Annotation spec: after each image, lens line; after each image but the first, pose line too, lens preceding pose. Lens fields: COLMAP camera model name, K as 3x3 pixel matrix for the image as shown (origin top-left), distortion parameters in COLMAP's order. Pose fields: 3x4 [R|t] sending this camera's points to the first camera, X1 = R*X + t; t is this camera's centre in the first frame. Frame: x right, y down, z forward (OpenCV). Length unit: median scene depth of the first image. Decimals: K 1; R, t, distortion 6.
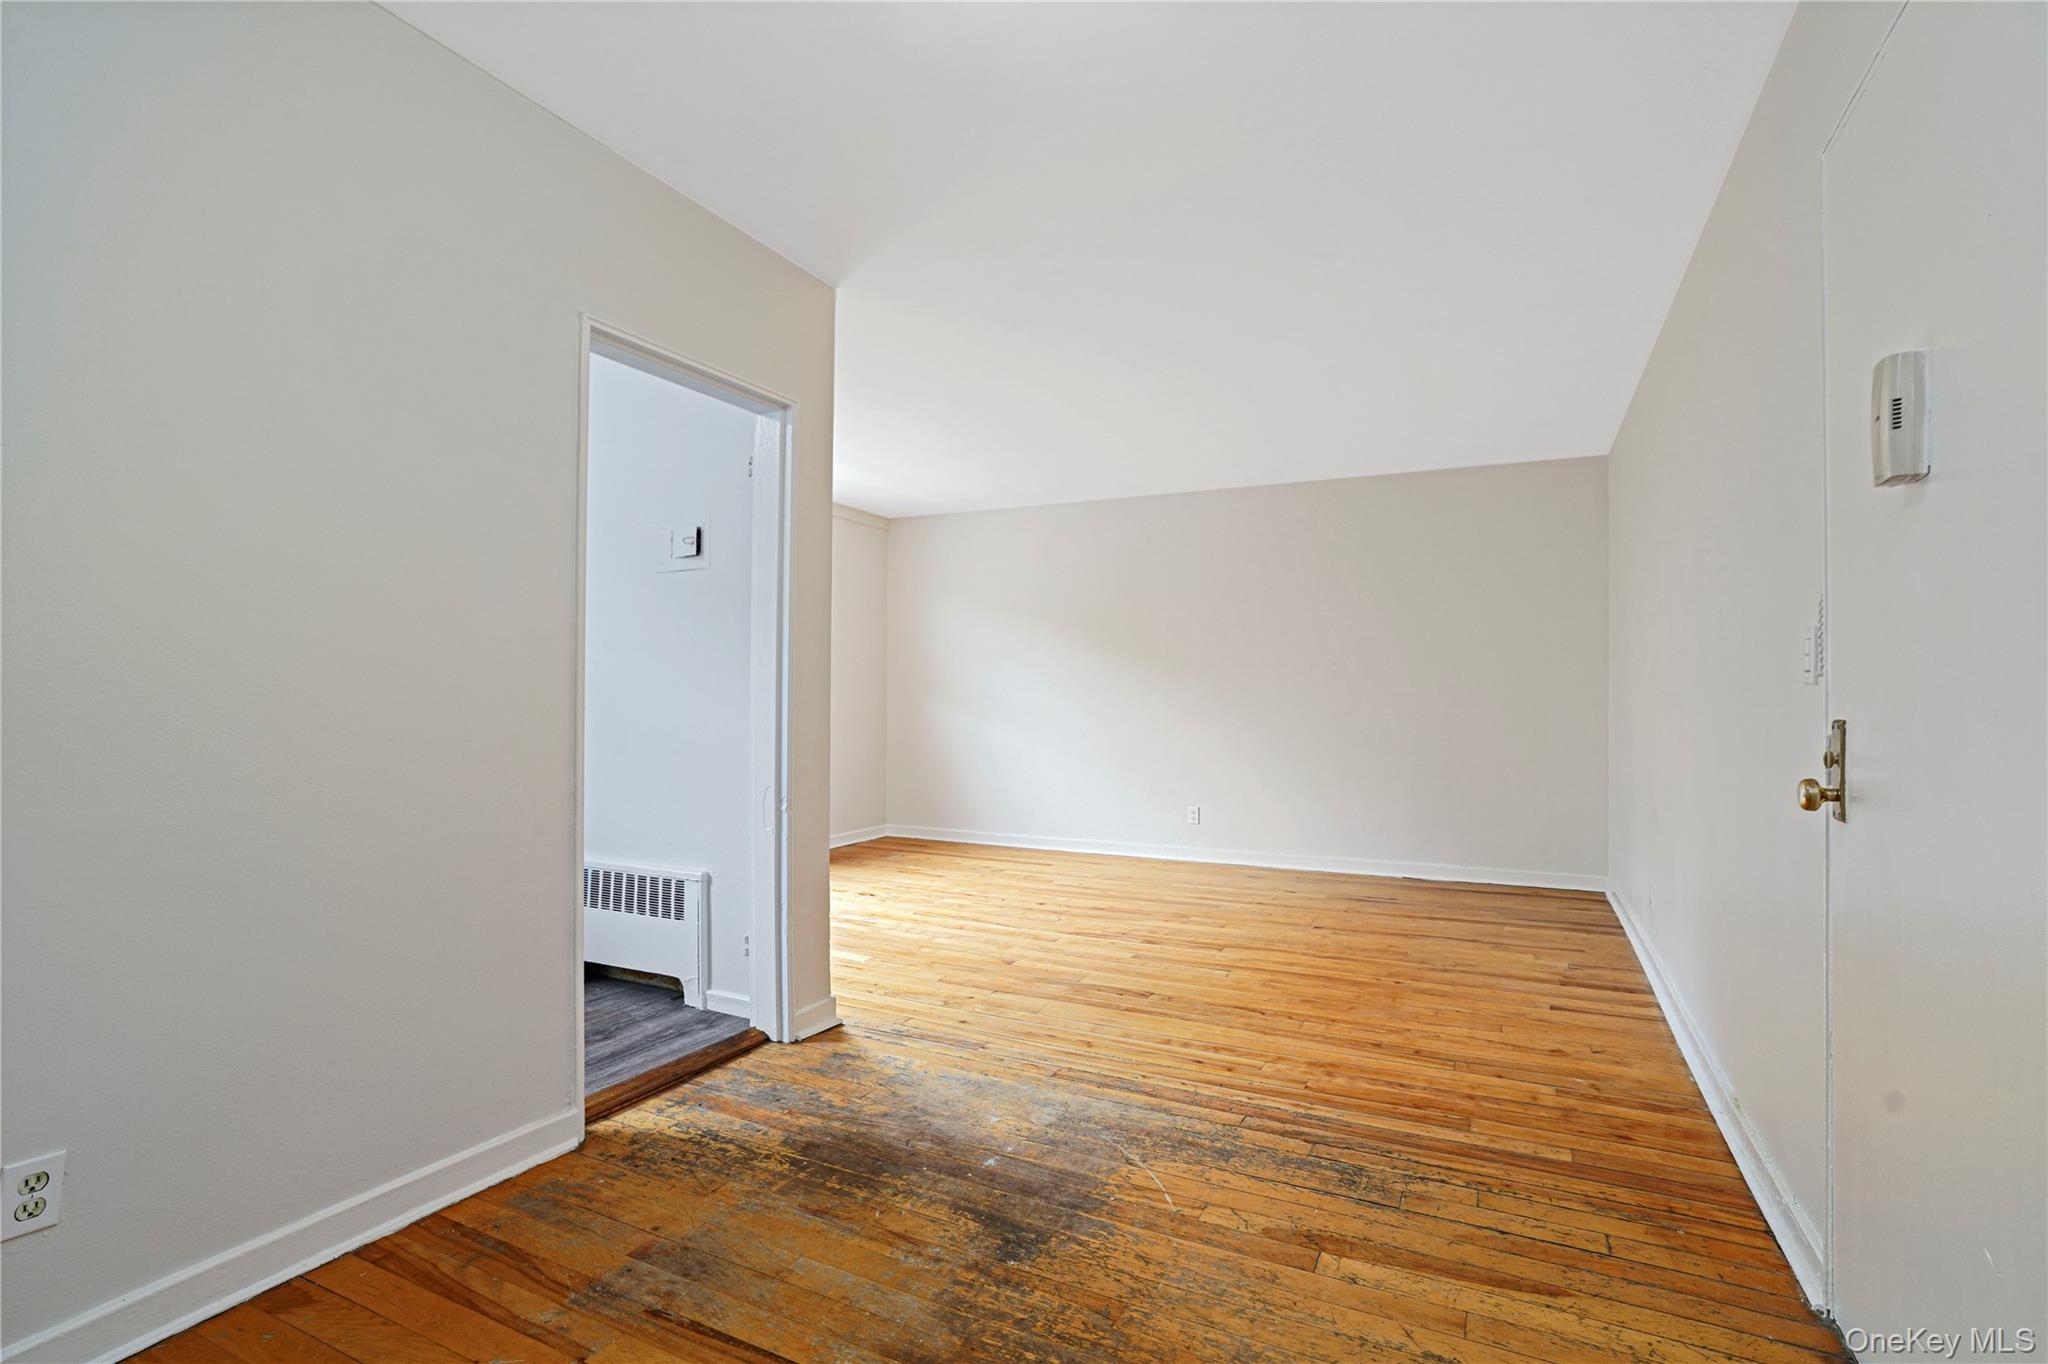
lens RADIAL K [[1000.0, 0, 1024.0], [0, 1000.0, 682.0], [0, 0, 1]] dist [-0.031617, 0.000682]
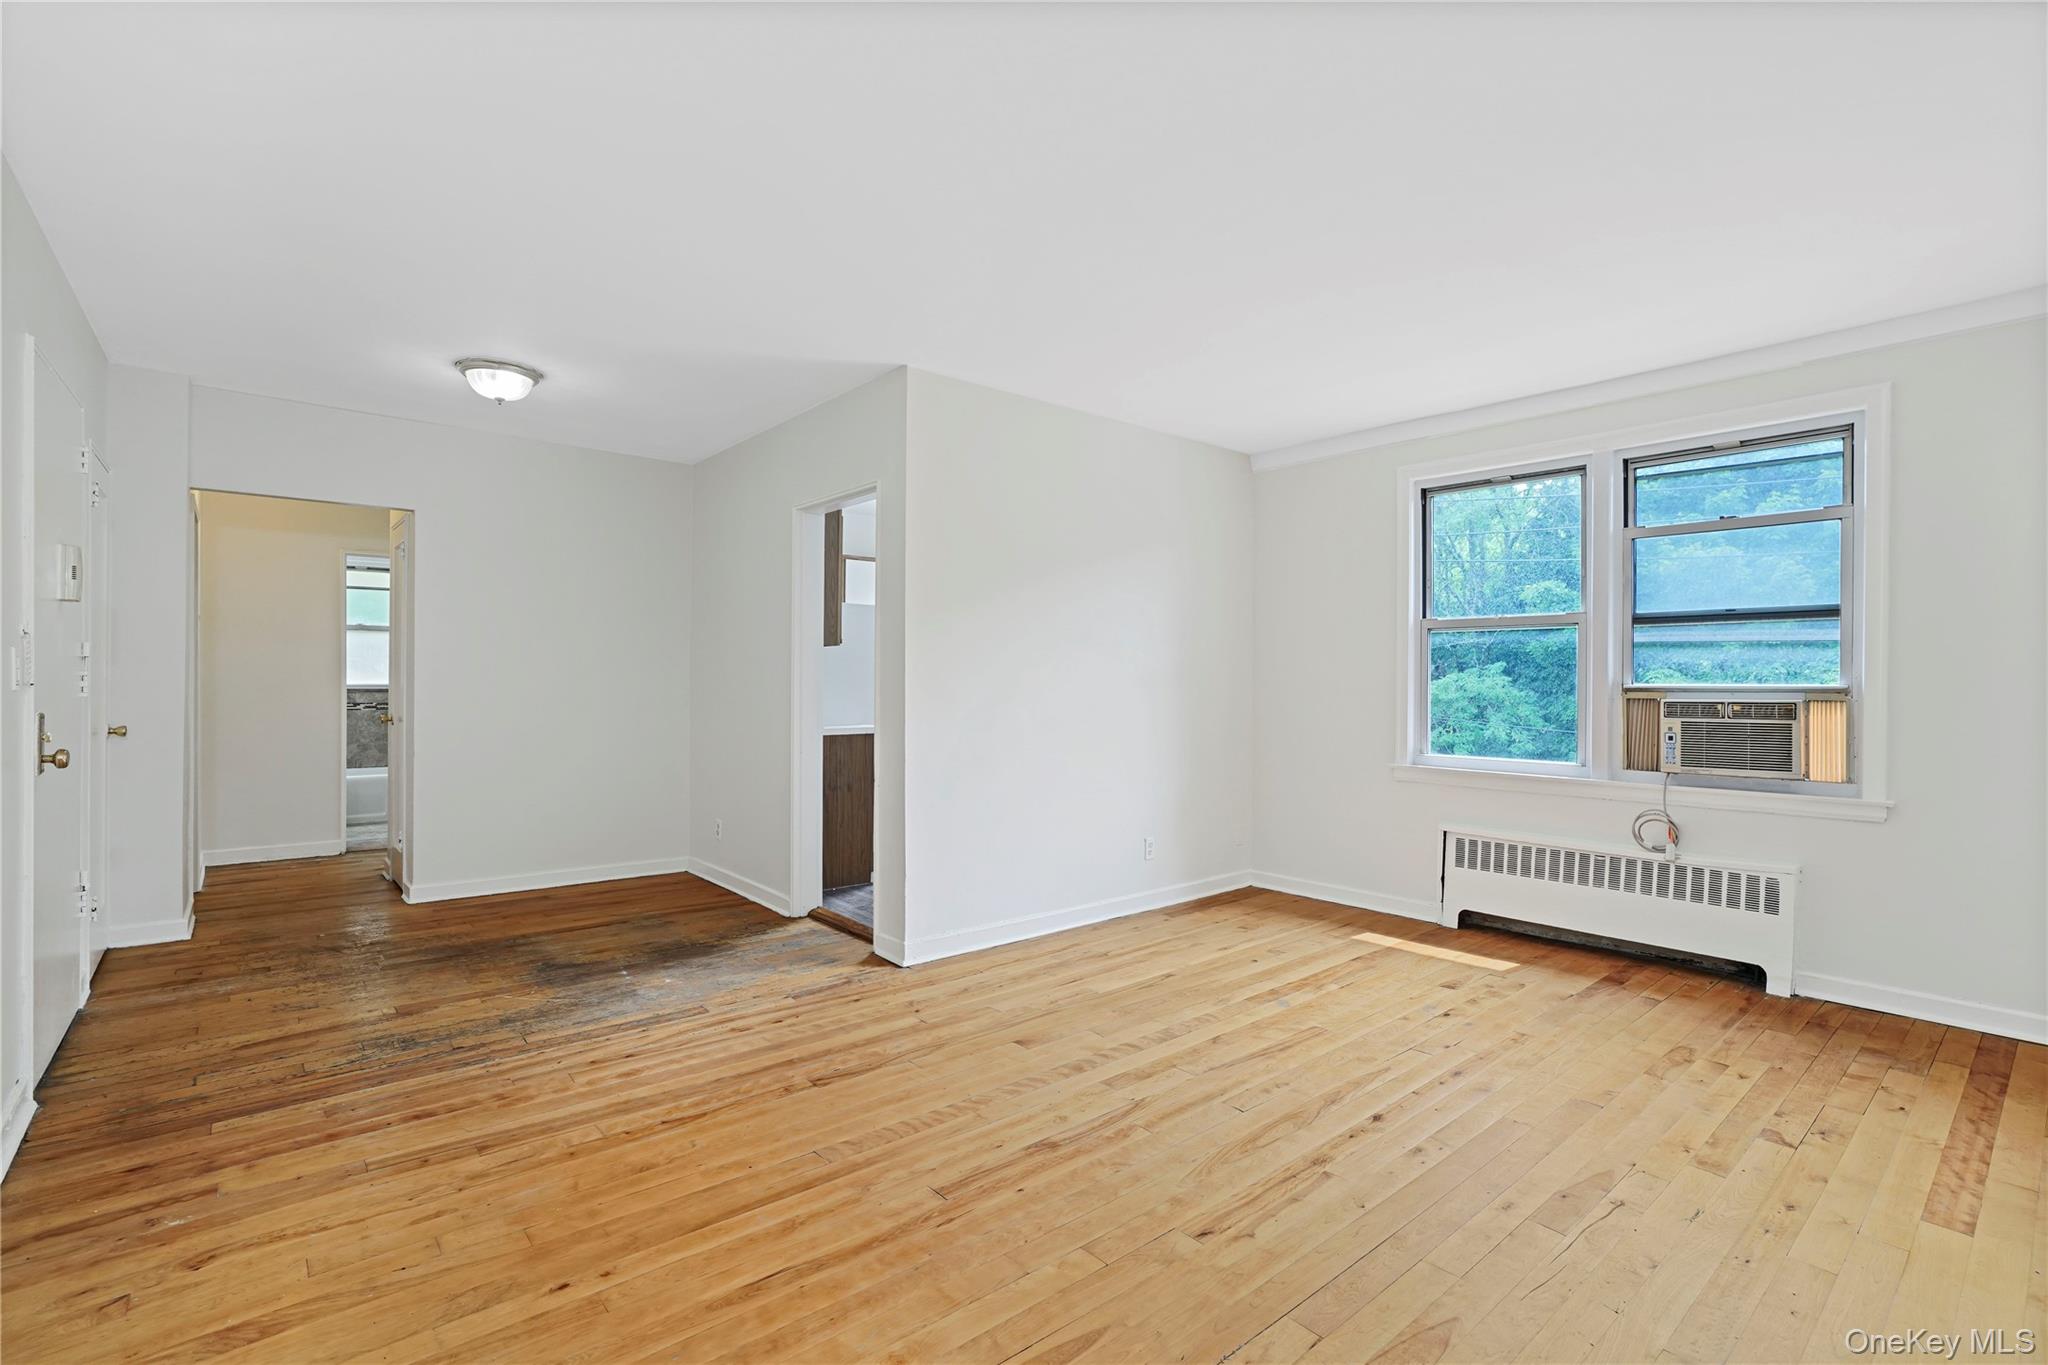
lens RADIAL K [[929.4, 0, 1024.3], [0, 929.4, 679.2], [0, 0, 1]] dist [-0.053295, 0.024189]
pose [[-0.396111, -0.014006, -0.918096, 1.060684], [0.005654, 0.999827, -0.017692, 0.013974], [0.918185, -0.012199, -0.395964, 2.098623]]
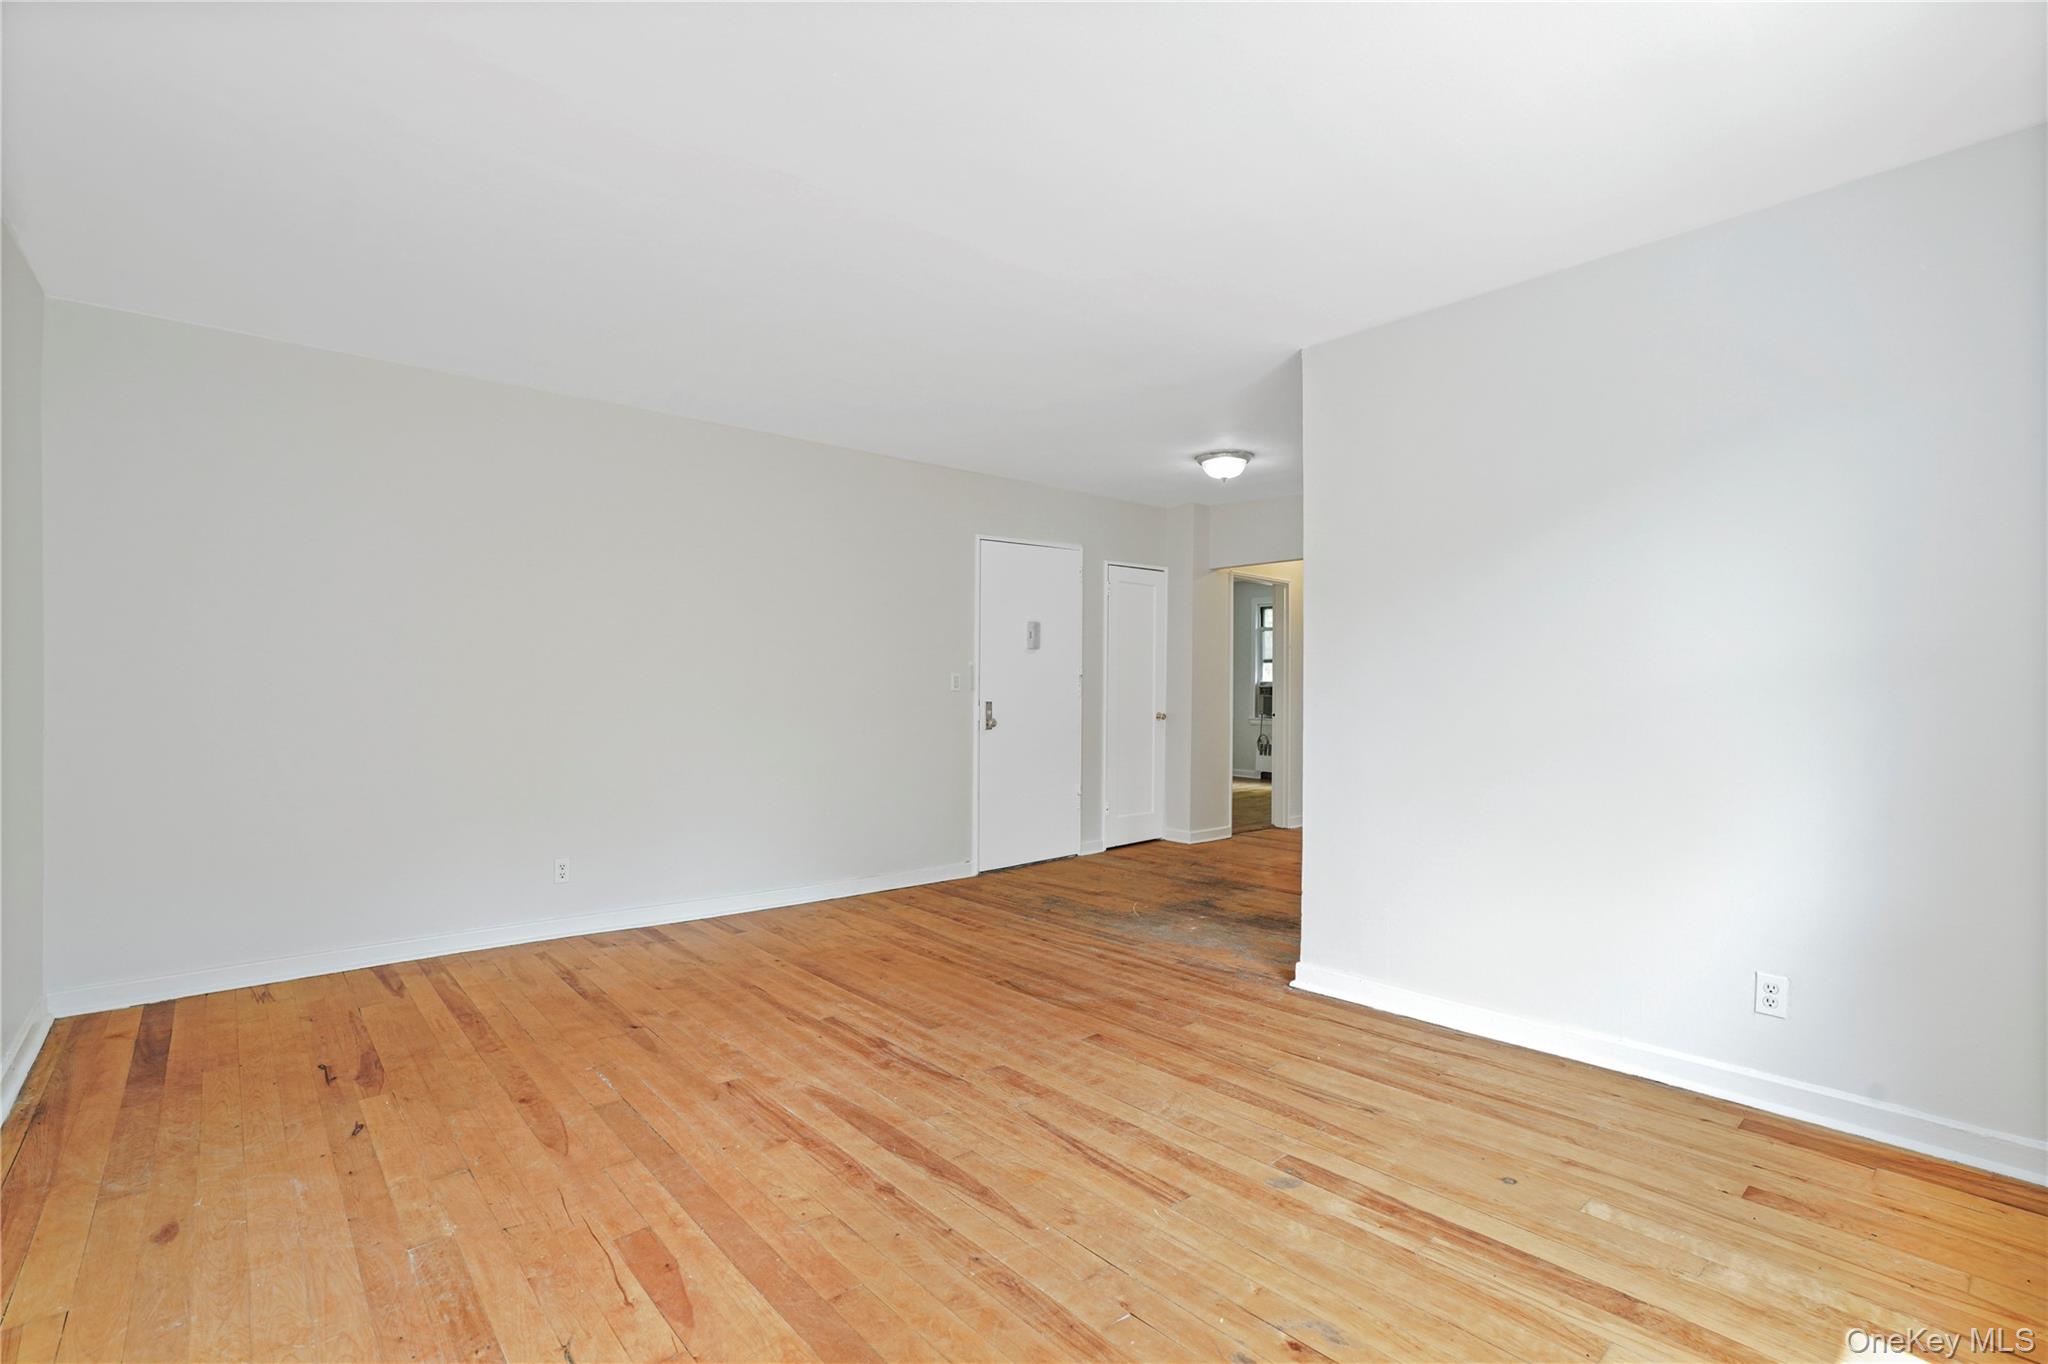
lens RADIAL K [[921.9, 0, 1058.8], [0, 921.9, 682.1], [0, 0, 1]] dist [-0.054422, 0.022831]
pose [[-0.940340, -0.009501, 0.340105, -0.382371], [-0.015559, 0.999765, -0.015091, 0.010540], [-0.339881, -0.019483, -0.940266, 2.777735]]
